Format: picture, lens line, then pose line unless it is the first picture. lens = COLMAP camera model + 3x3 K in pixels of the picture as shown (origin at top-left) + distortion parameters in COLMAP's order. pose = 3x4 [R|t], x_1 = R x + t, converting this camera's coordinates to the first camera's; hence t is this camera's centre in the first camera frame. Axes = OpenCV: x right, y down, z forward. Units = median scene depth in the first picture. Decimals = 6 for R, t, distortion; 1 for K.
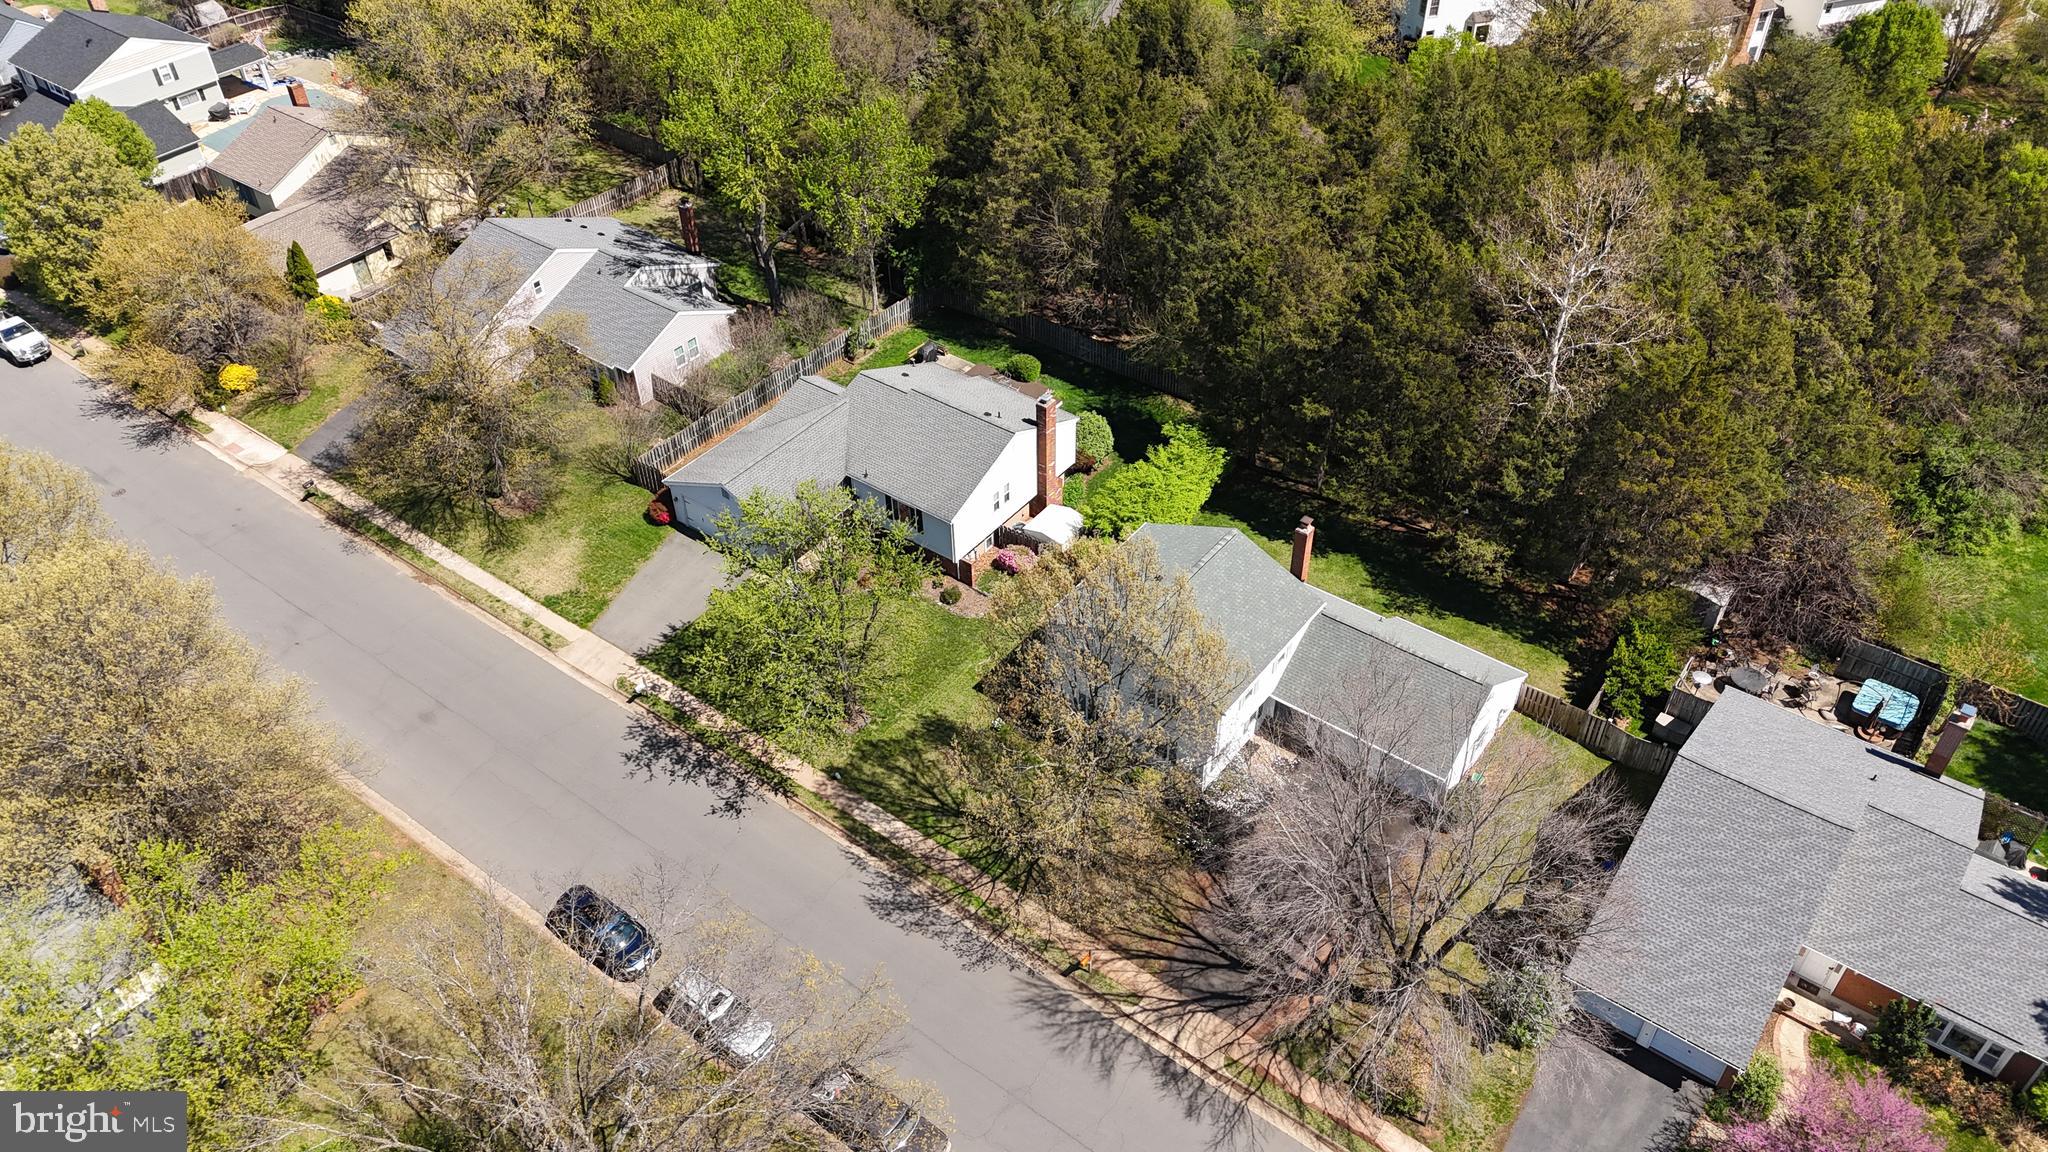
lens RADIAL K [[1496.4, 0, 1025.5], [0, 1496.4, 575.7], [0, 0, 1]] dist [0.075682, -0.072060]
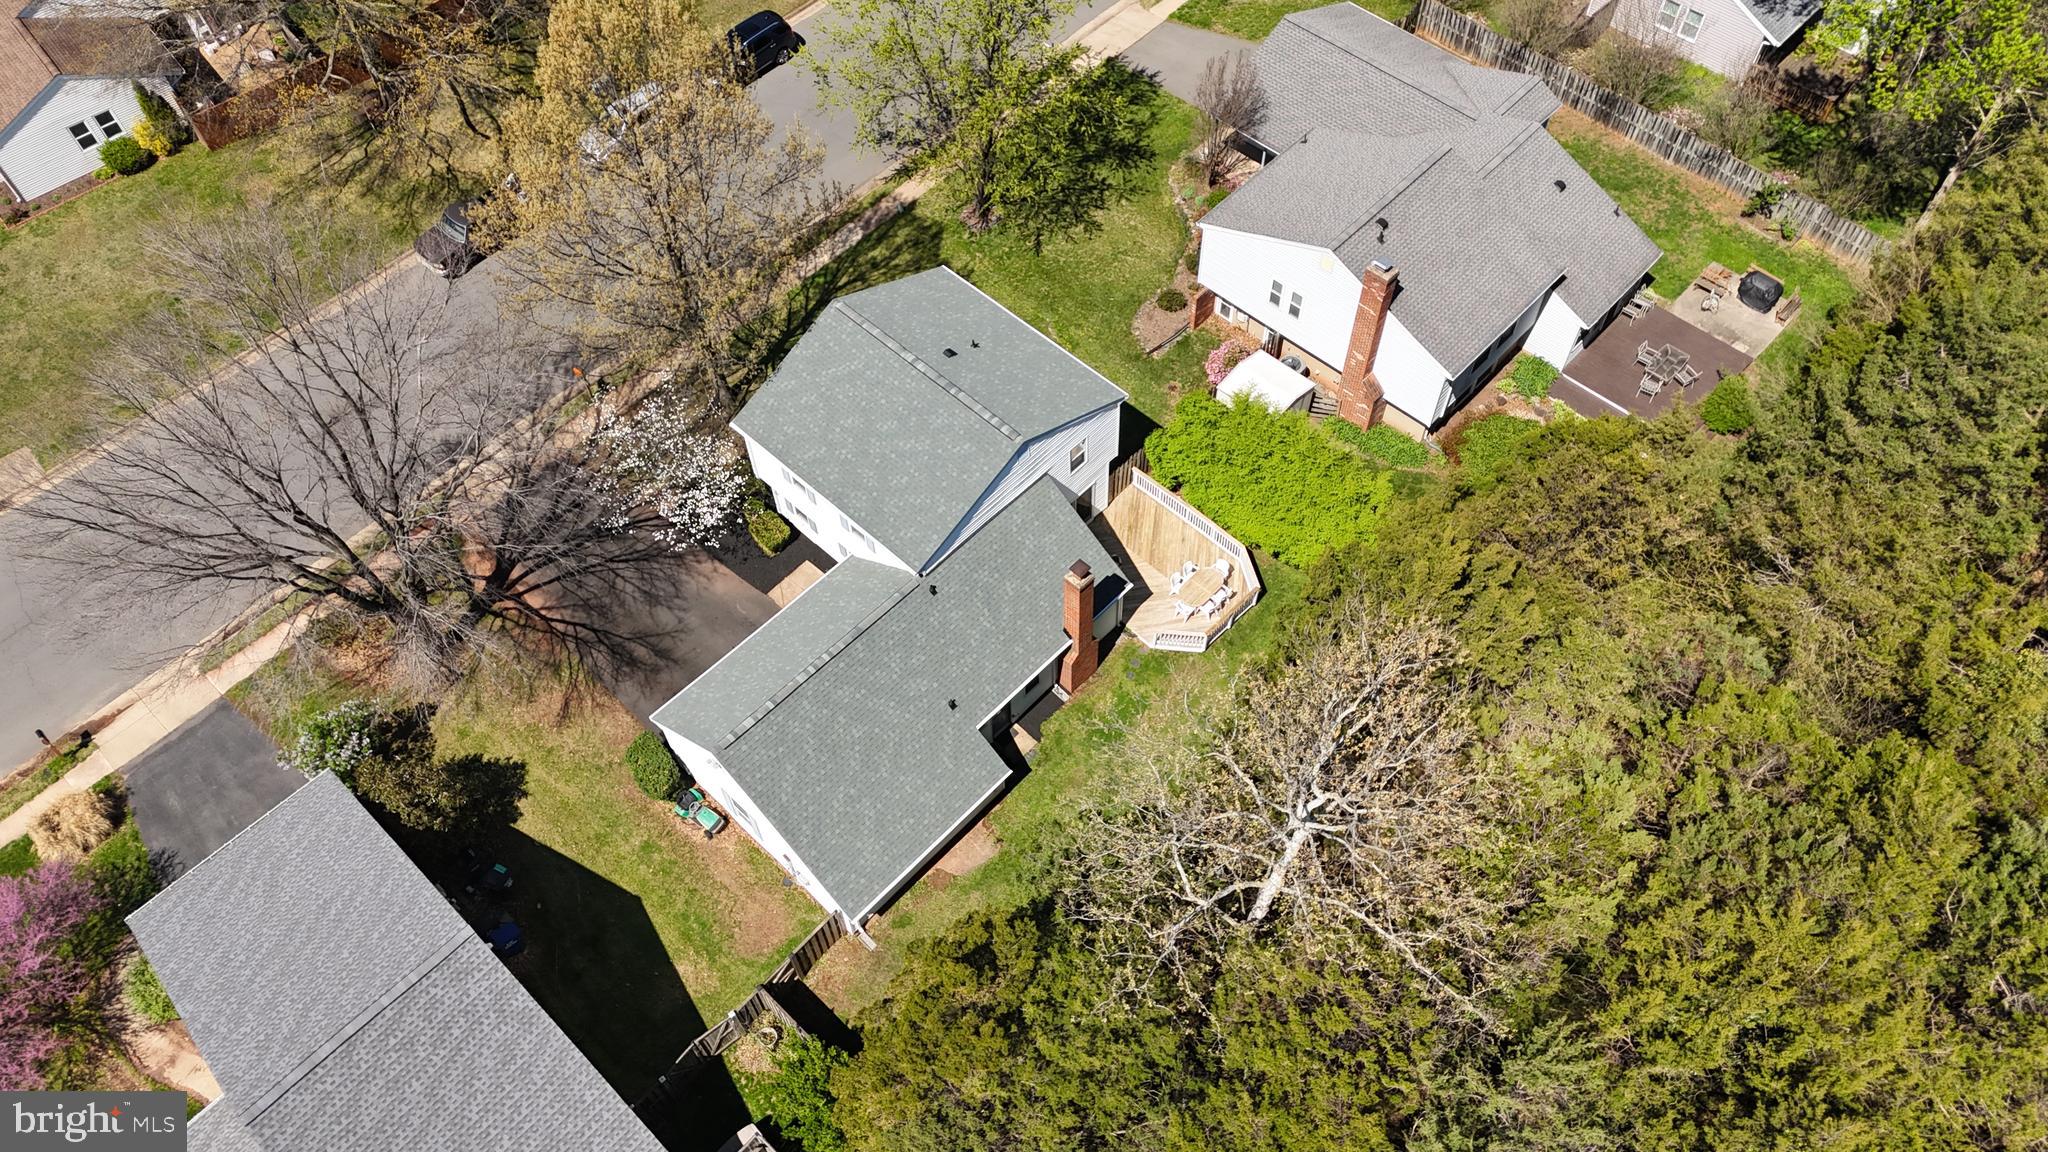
lens RADIAL K [[1496.4, 0, 1027.4], [0, 1496.4, 580.2], [0, 0, 1]] dist [0.075682, -0.072060]
pose [[-0.116791, 0.835764, -0.536524, 0.542979], [-0.636817, 0.351530, 0.686215, -0.461083], [0.762118, 0.421812, 0.491173, 0.693781]]
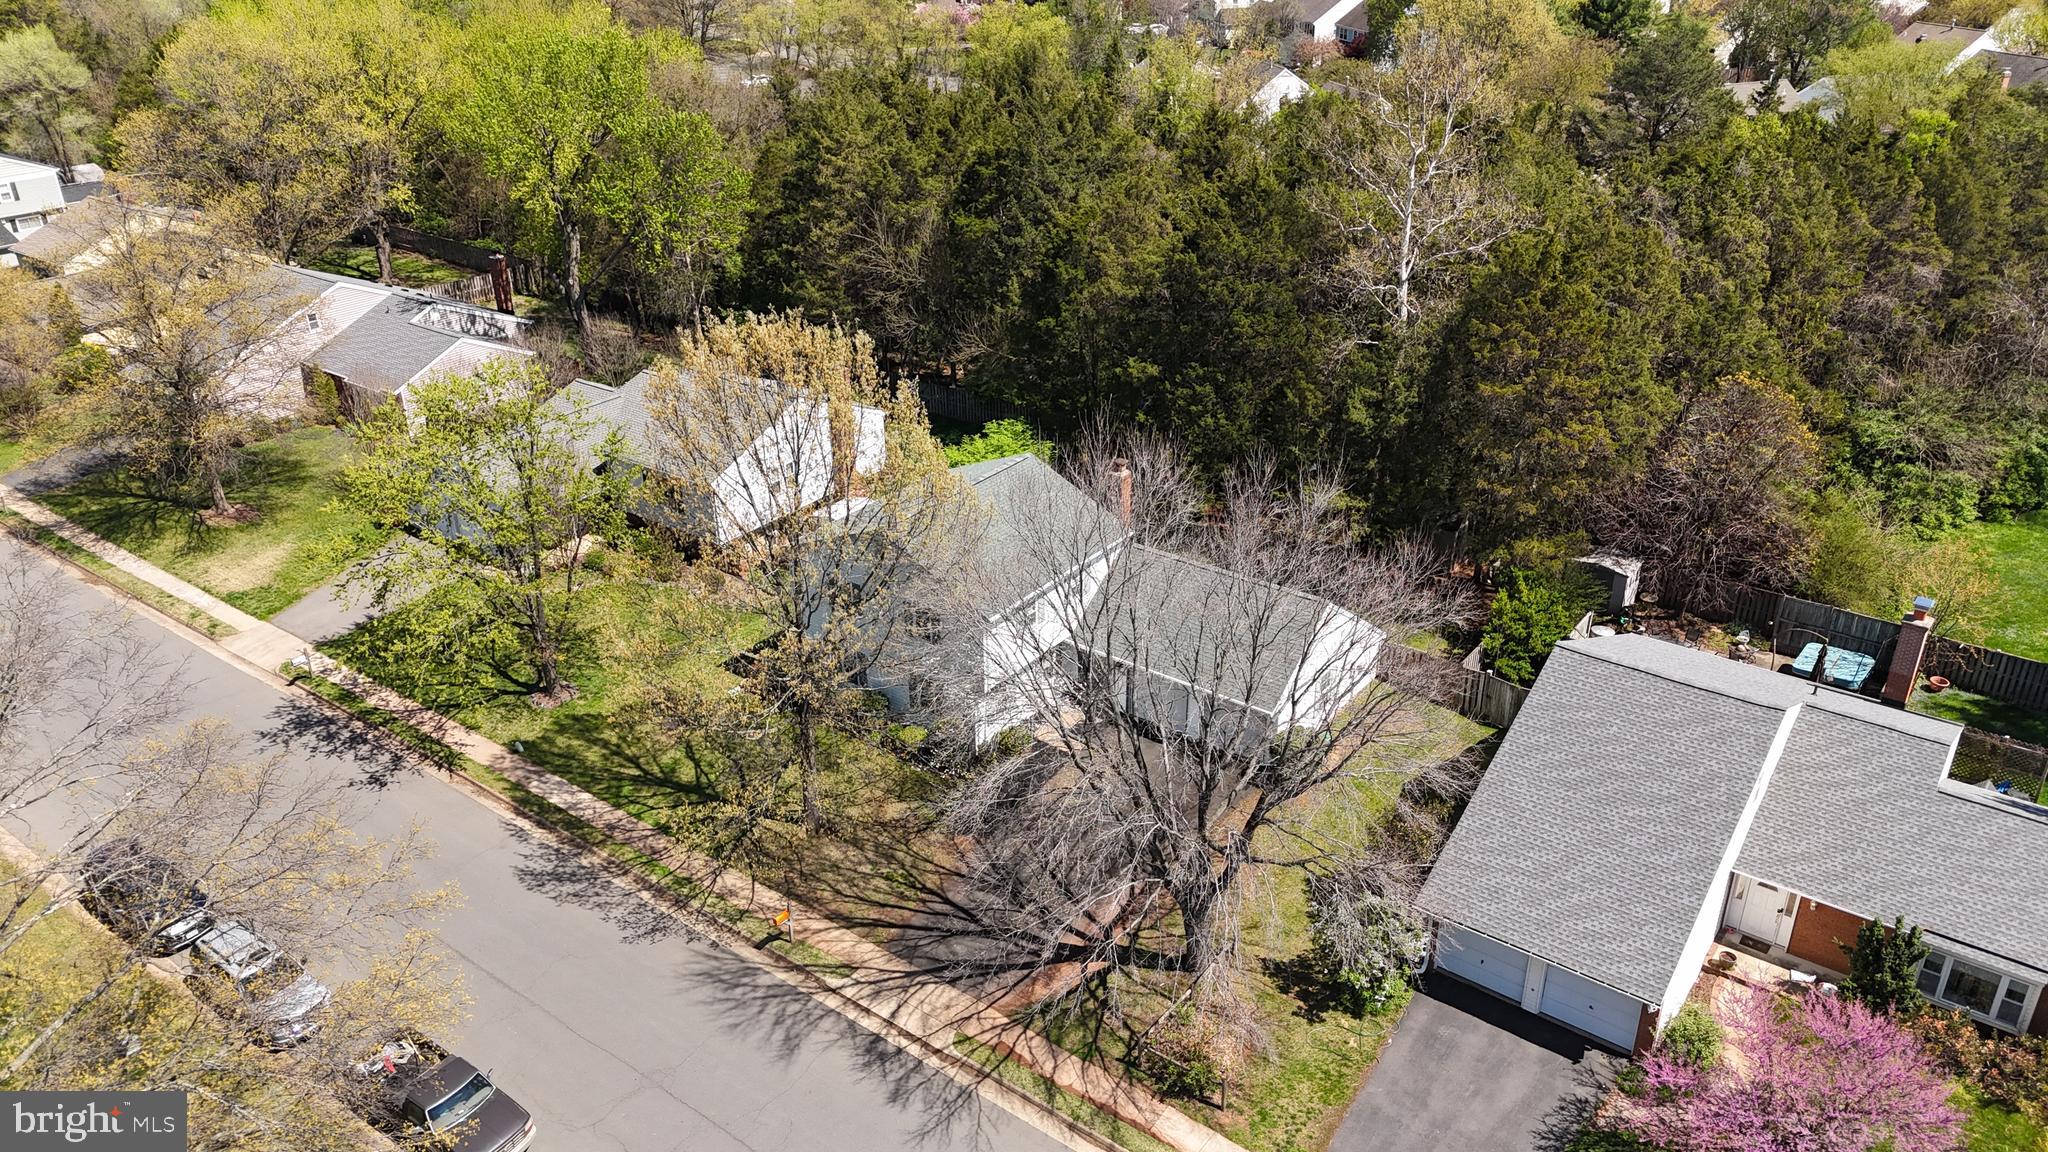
lens RADIAL K [[1496.4, 0, 1026.2], [0, 1496.4, 583.2], [0, 0, 1]] dist [0.075682, -0.072060]
pose [[0.999996, 0.002039, -0.001849, 0.139250], [-0.002429, 0.969752, -0.244082, 0.239384], [0.001295, 0.244086, 0.969753, 0.208919]]
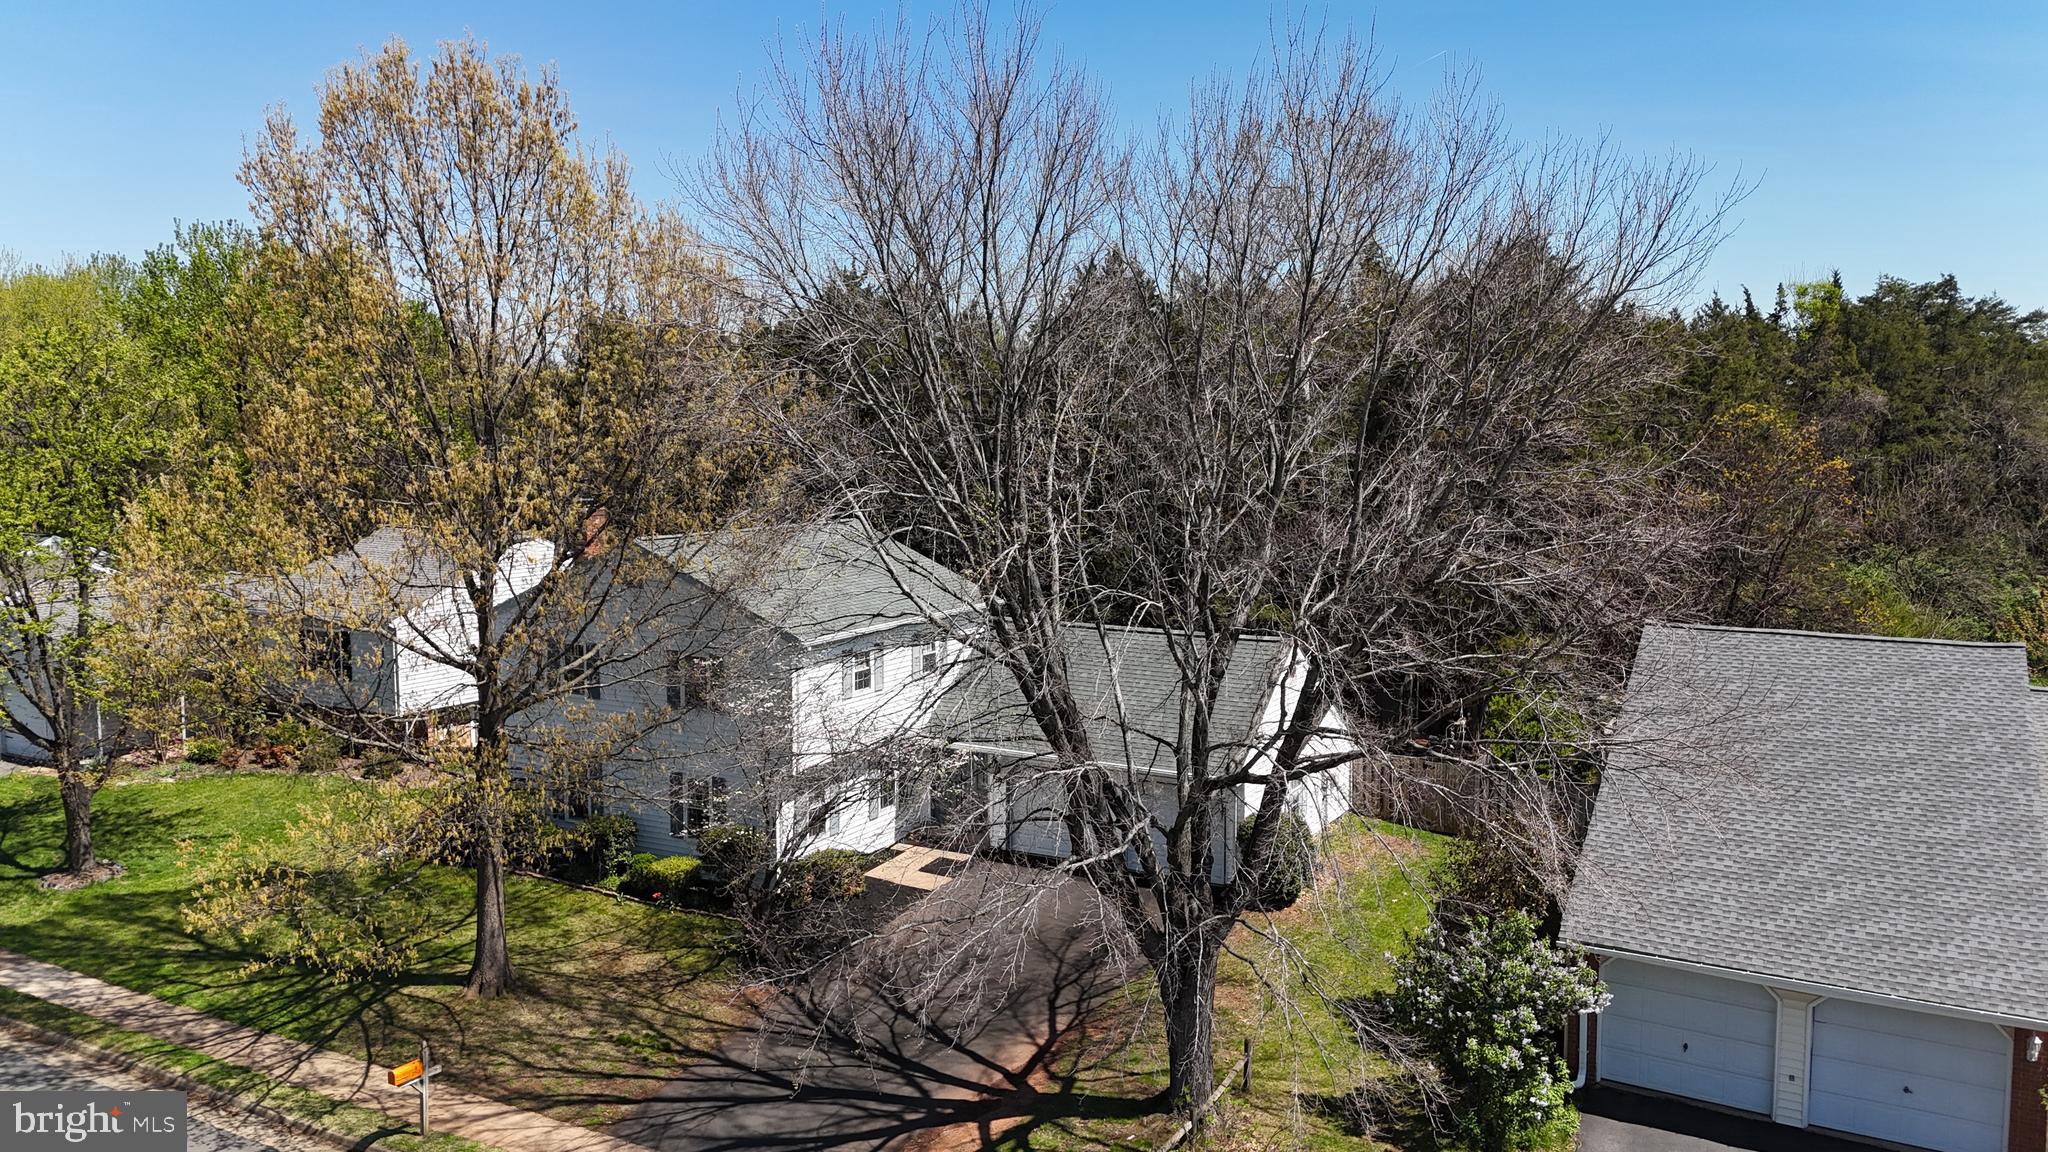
lens RADIAL K [[1496.4, 0, 1024.6], [0, 1496.4, 585.3], [0, 0, 1]] dist [0.075682, -0.072060]
pose [[0.990374, -0.001400, 0.138410, 0.124446], [0.080071, 0.821452, -0.564628, 0.334769], [-0.112906, 0.570276, 0.813657, 0.509000]]
